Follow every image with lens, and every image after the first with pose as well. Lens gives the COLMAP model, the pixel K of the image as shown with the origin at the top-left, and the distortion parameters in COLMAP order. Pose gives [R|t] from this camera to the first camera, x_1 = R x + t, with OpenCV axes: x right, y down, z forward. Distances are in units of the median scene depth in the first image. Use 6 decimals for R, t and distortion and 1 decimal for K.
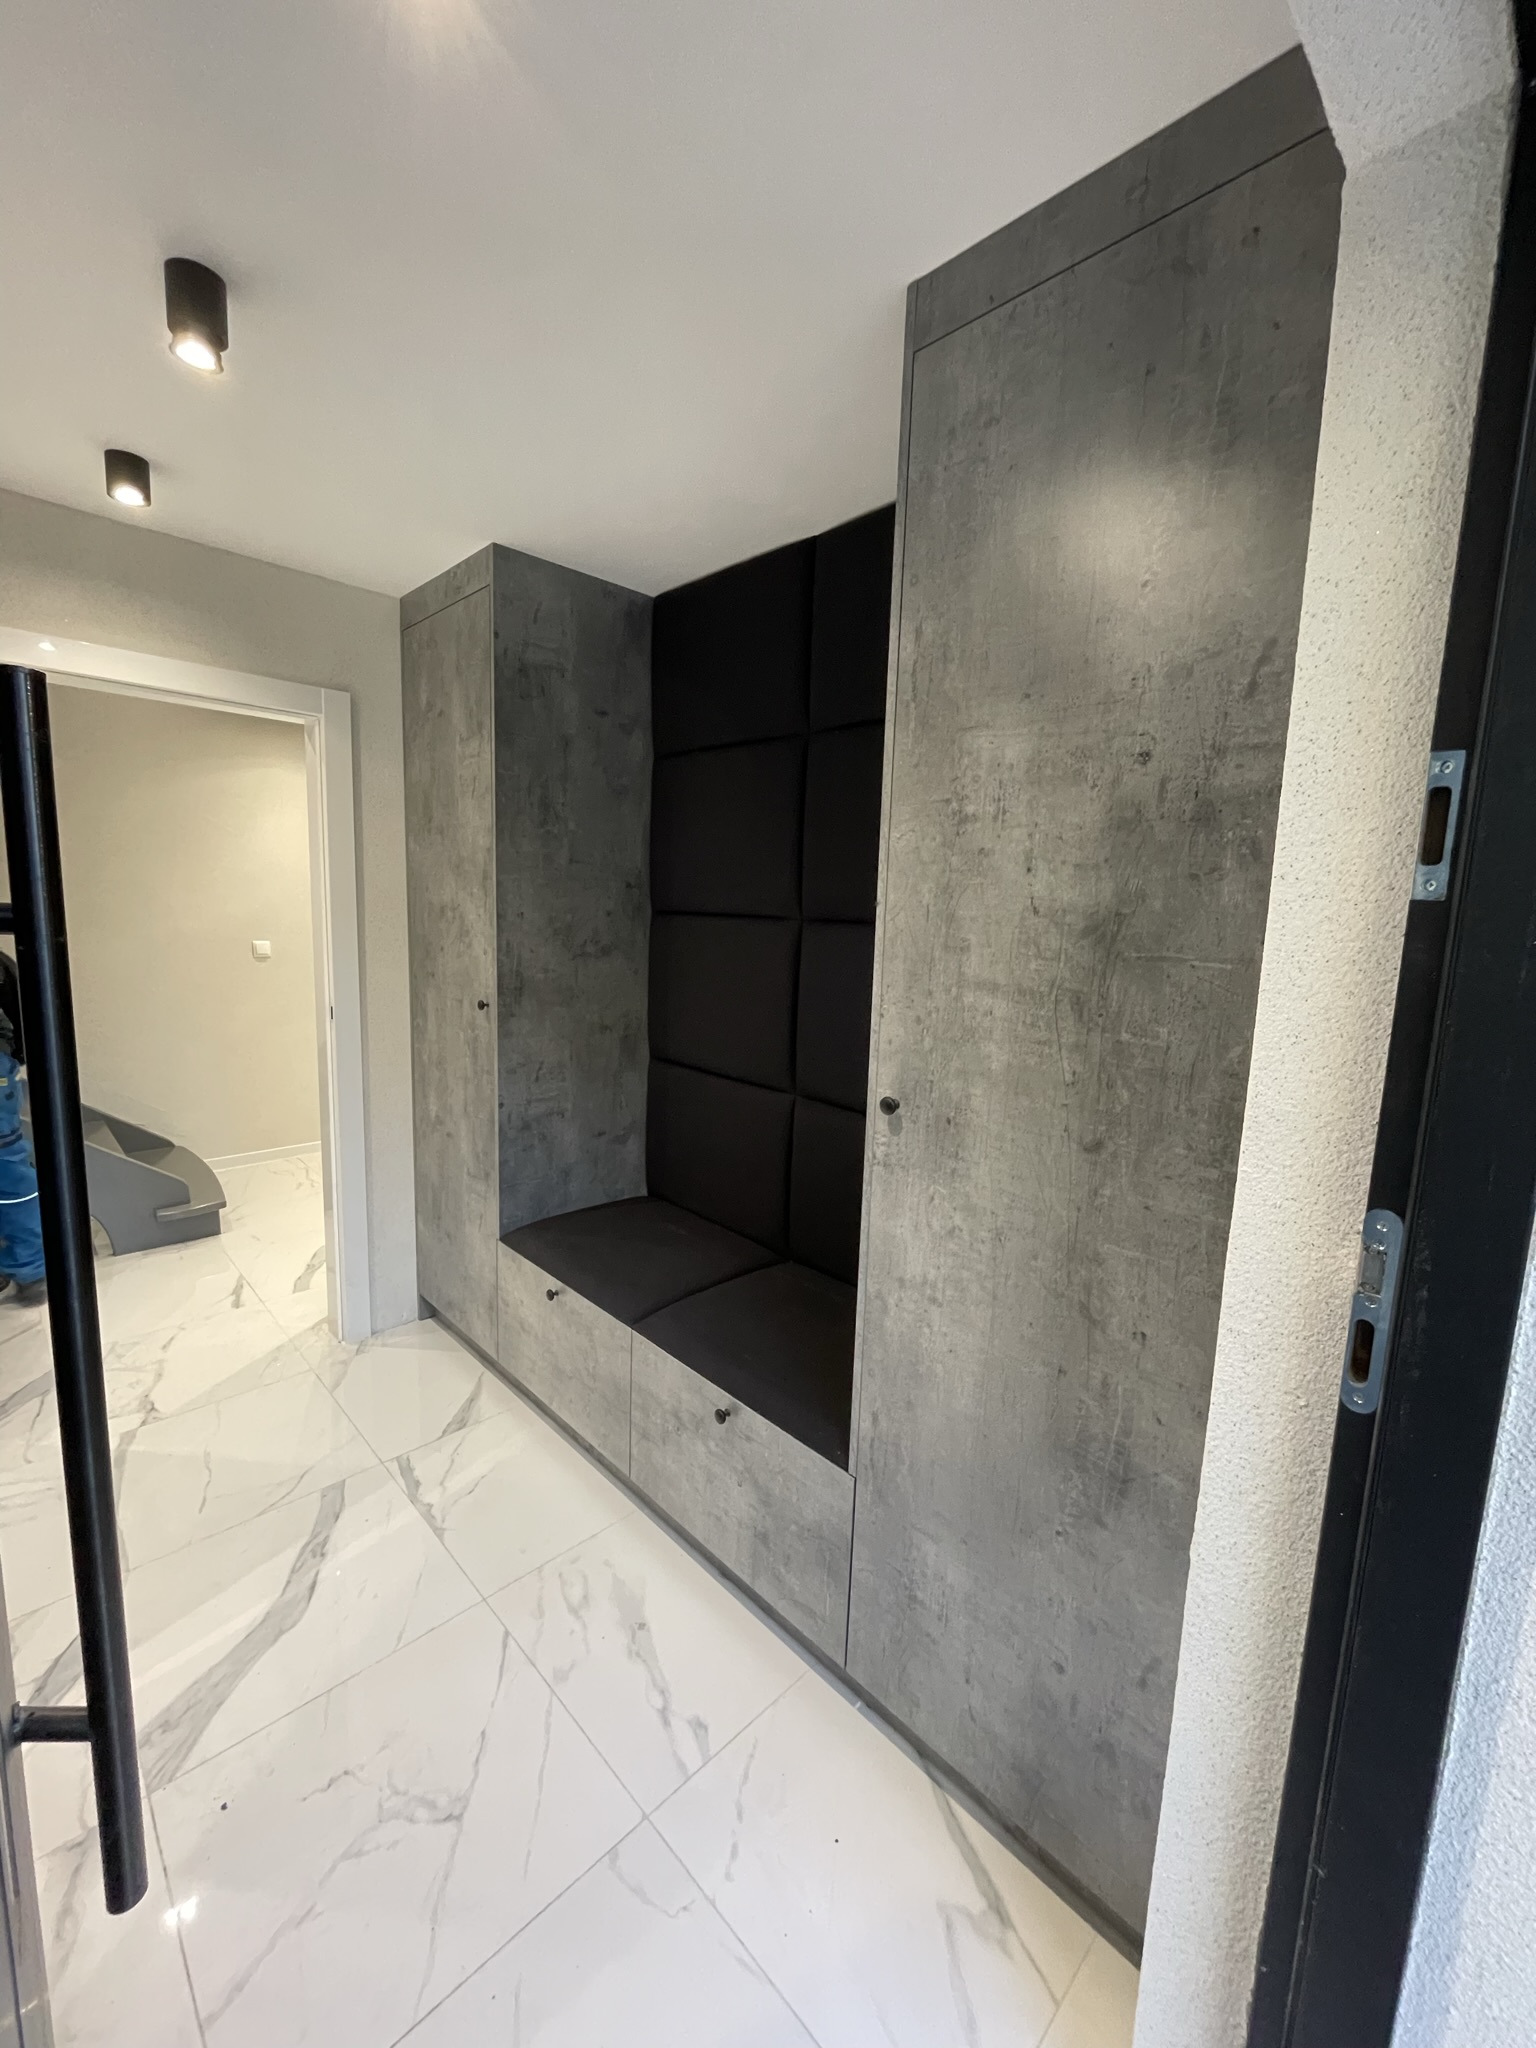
lens RADIAL K [[832.9, 0, 771.4], [0, 832.9, 1020.9], [0, 0, 1]] dist [-0.003472, 0.000149]
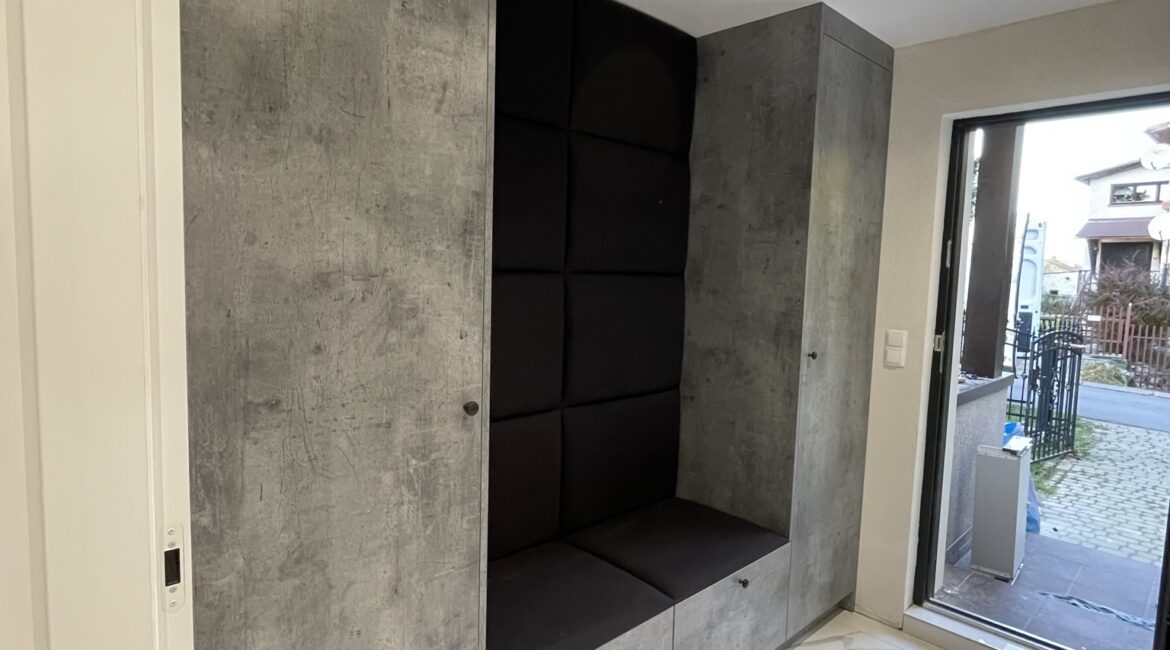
lens RADIAL K [[635.4, 0, 587.5], [0, 635.4, 322.4], [0, 0, 1]] dist [-0.000600, -0.000803]
pose [[0.009028, -0.121005, 0.992611, -1.512447], [0.109829, 0.986766, 0.119293, -0.251101], [-0.993909, 0.107941, 0.022198, 1.511251]]
